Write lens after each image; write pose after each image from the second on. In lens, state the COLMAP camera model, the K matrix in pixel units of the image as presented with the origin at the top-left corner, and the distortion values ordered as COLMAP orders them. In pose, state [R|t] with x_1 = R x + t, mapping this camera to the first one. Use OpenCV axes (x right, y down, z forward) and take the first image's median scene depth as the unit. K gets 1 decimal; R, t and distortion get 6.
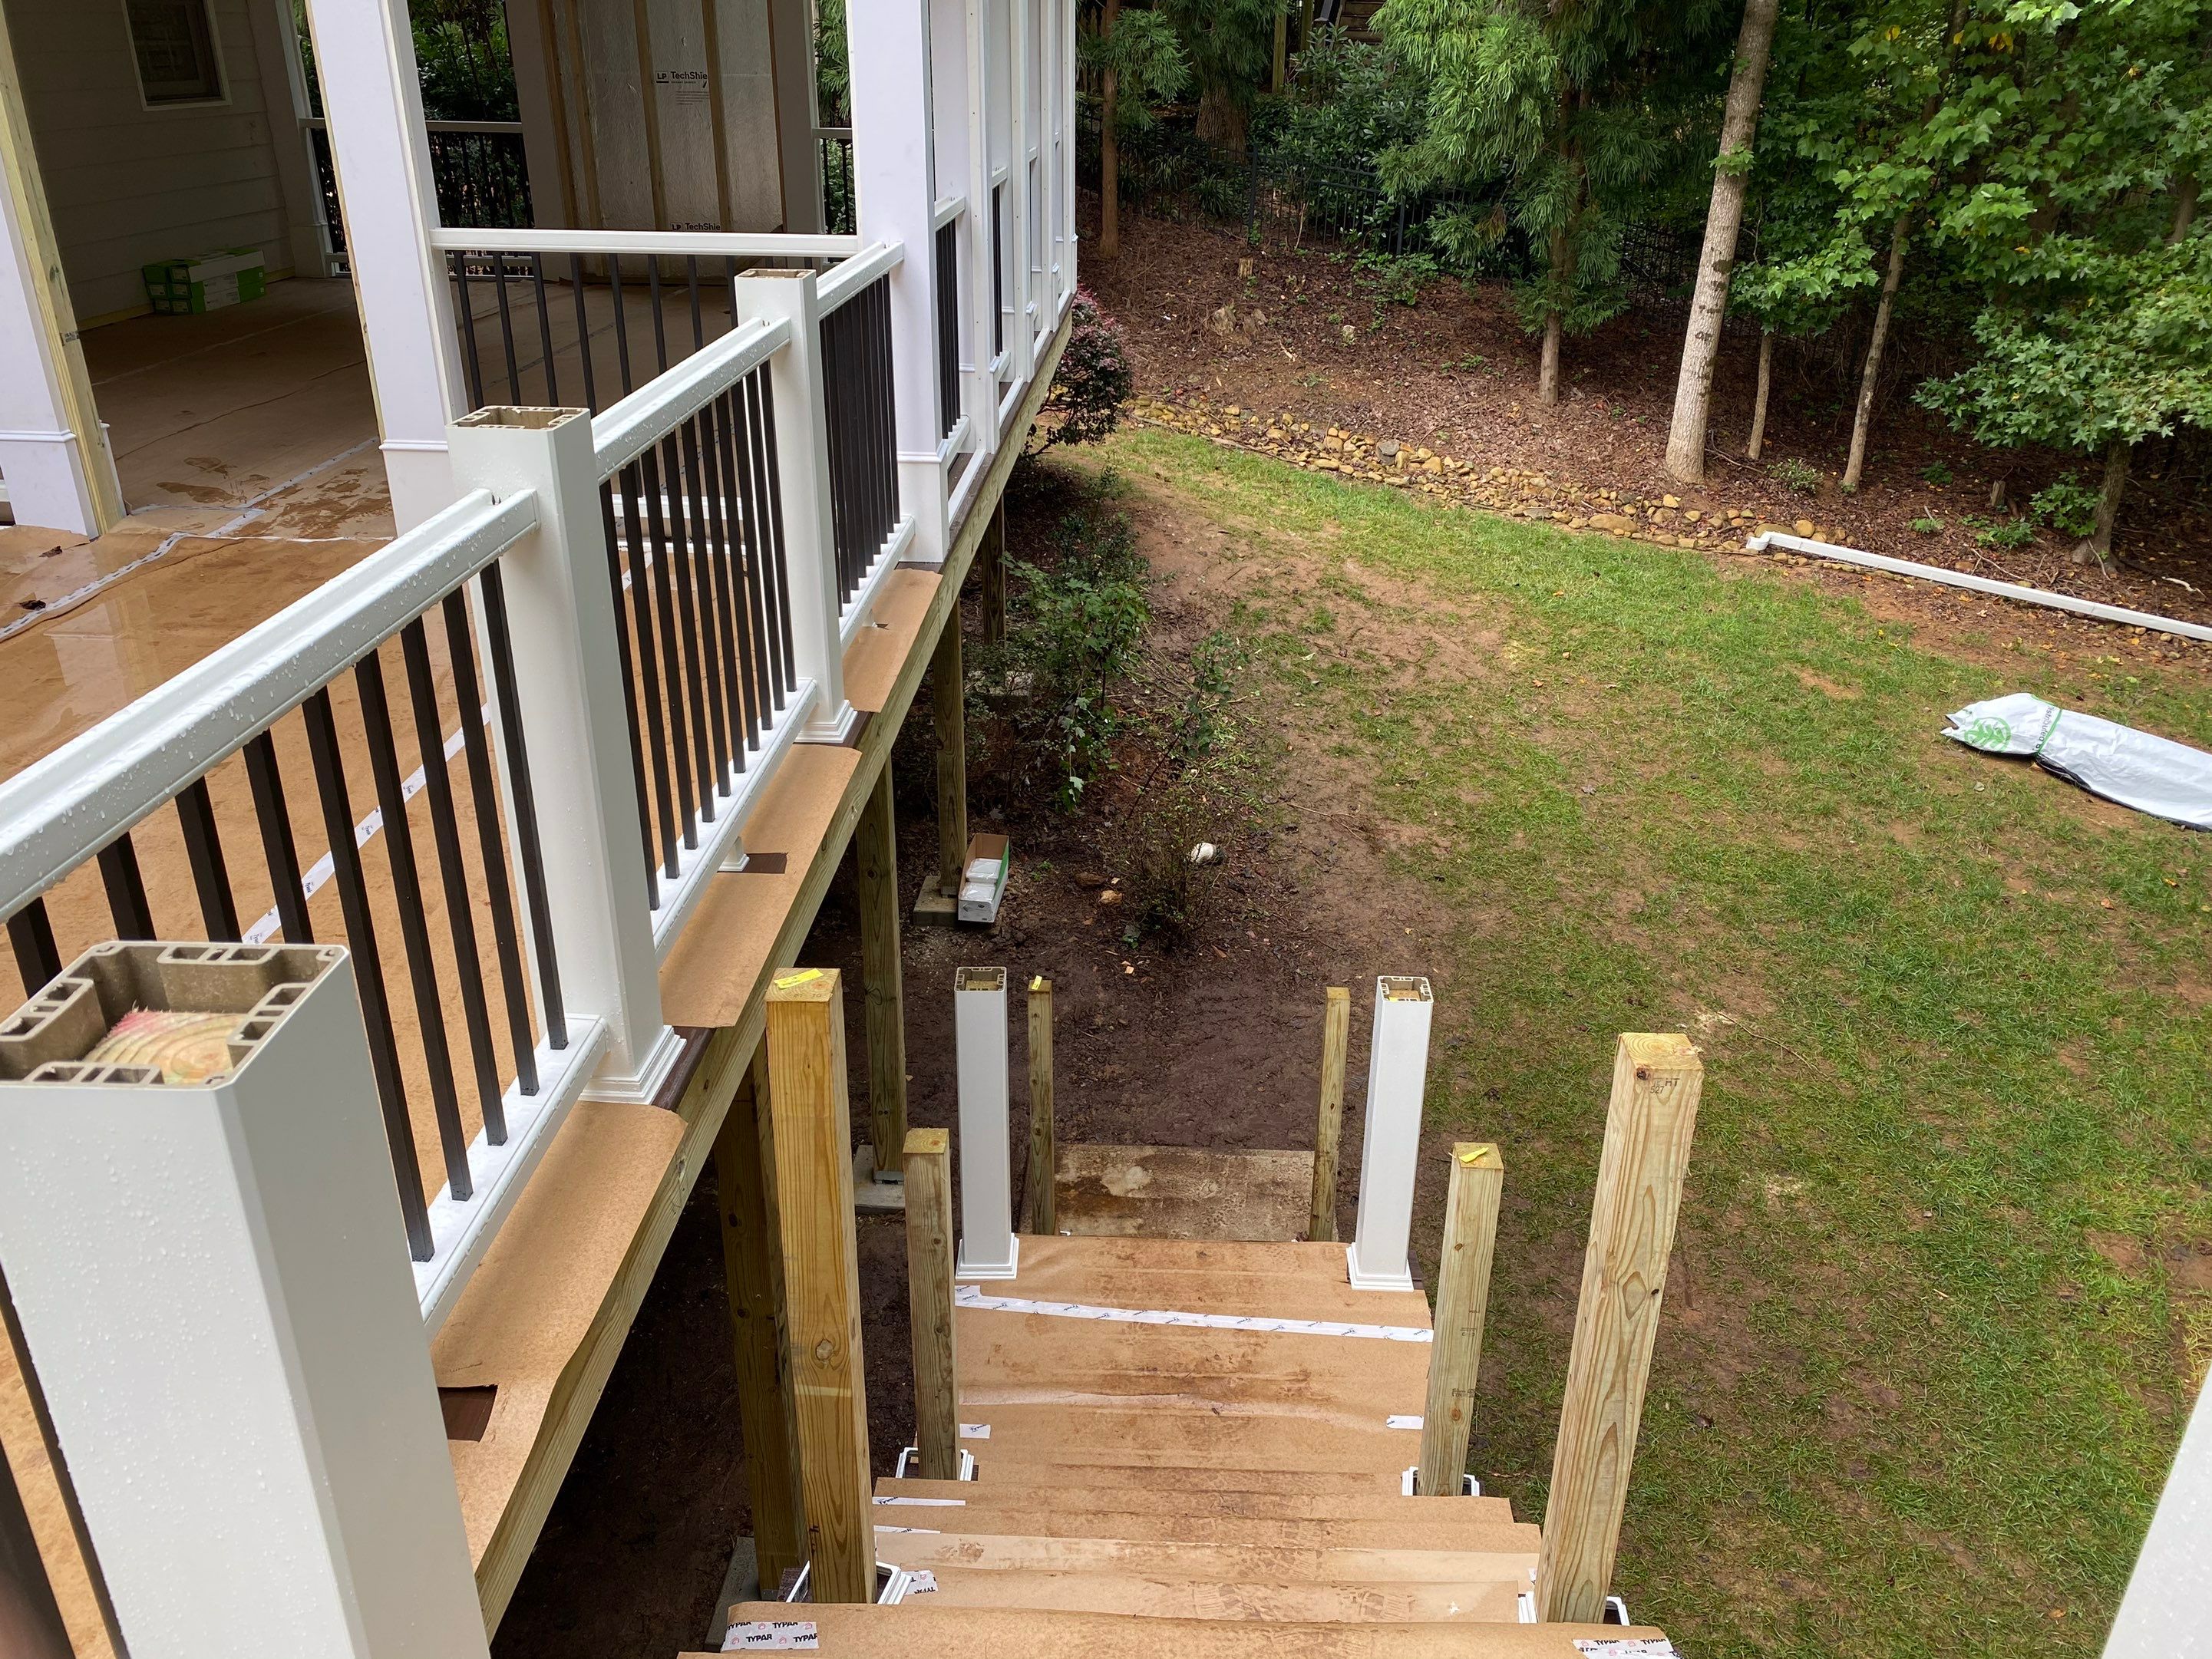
lens RADIAL K [[1728.5, 0, 1106.0], [0, 1728.5, 829.5], [0, 0, 1]] dist [0.013662, -0.003851]
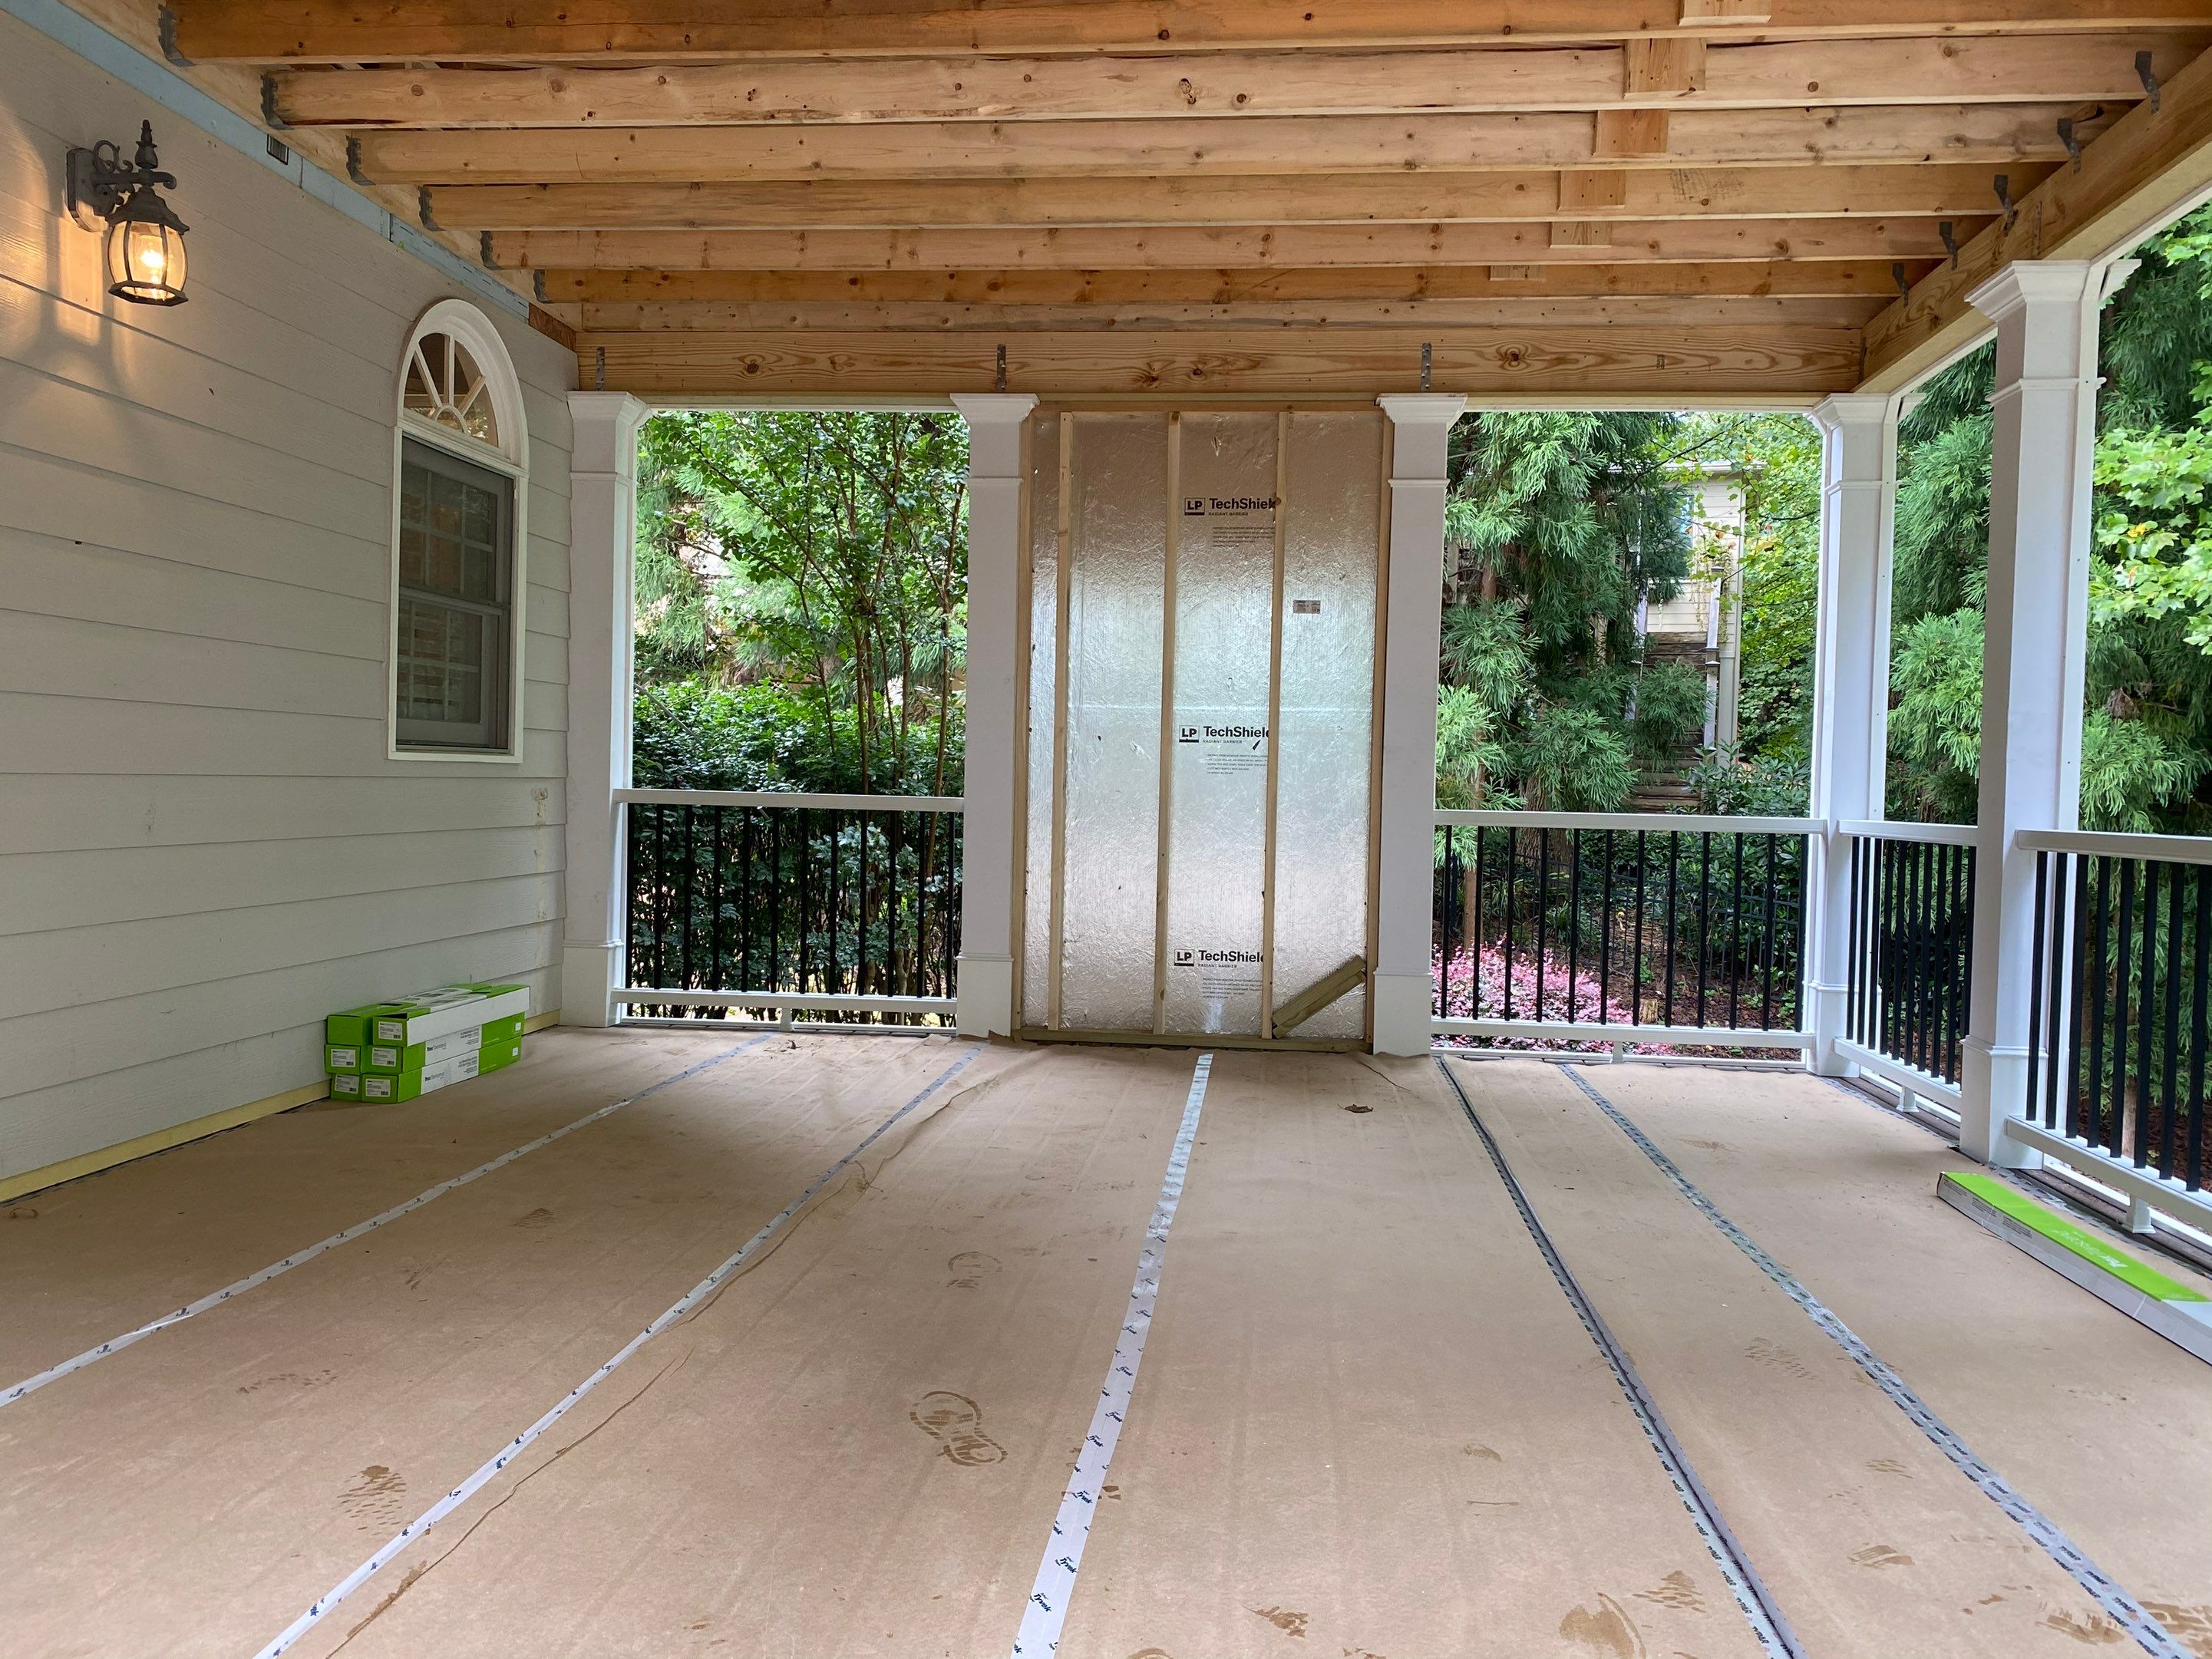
lens RADIAL K [[1700.6, 0, 1105.7], [0, 1700.6, 819.9], [0, 0, 1]] dist [0.031409, 0.002726]
pose [[0.998705, 0.012984, -0.049187, -0.194246], [-0.031592, 0.916131, -0.399632, -0.118504], [0.039873, 0.400668, 0.915355, 0.336441]]
